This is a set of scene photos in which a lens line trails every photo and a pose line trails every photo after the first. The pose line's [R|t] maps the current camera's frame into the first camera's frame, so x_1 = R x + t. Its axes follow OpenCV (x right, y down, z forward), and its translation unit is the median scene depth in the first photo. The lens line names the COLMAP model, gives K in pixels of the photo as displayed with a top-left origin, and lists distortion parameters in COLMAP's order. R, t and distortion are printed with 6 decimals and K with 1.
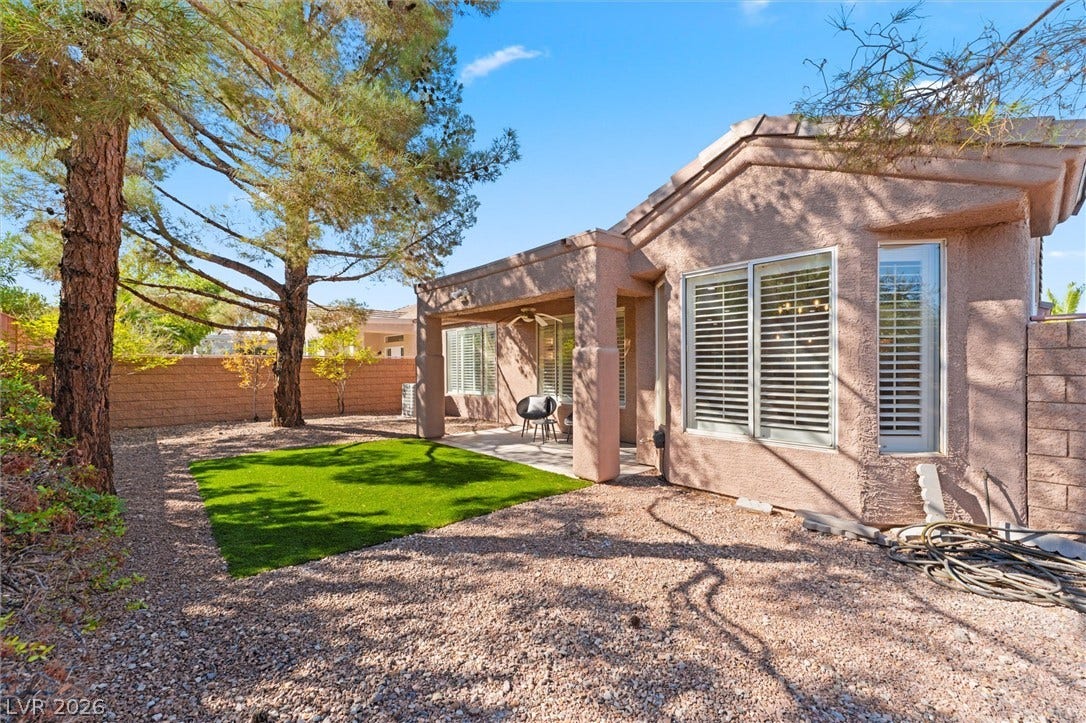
lens RADIAL K [[440.7, 0, 541.8], [0, 440.7, 362.1], [0, 0, 1]] dist [0.000891, -0.001543]
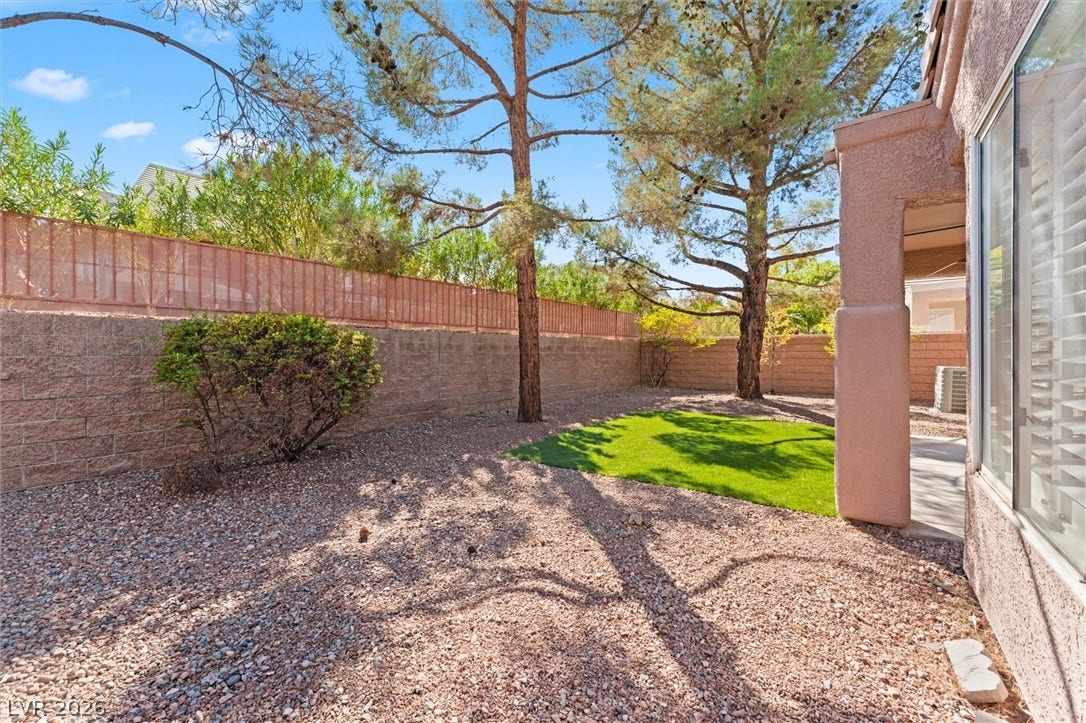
lens RADIAL K [[440.7, 0, 542.6], [0, 440.7, 353.5], [0, 0, 1]] dist [0.000891, -0.001543]
pose [[0.208280, 0.011658, -0.978000, 0.348881], [0.008758, 0.999867, 0.013784, 0.010759], [0.978030, -0.011436, 0.208150, 0.232638]]
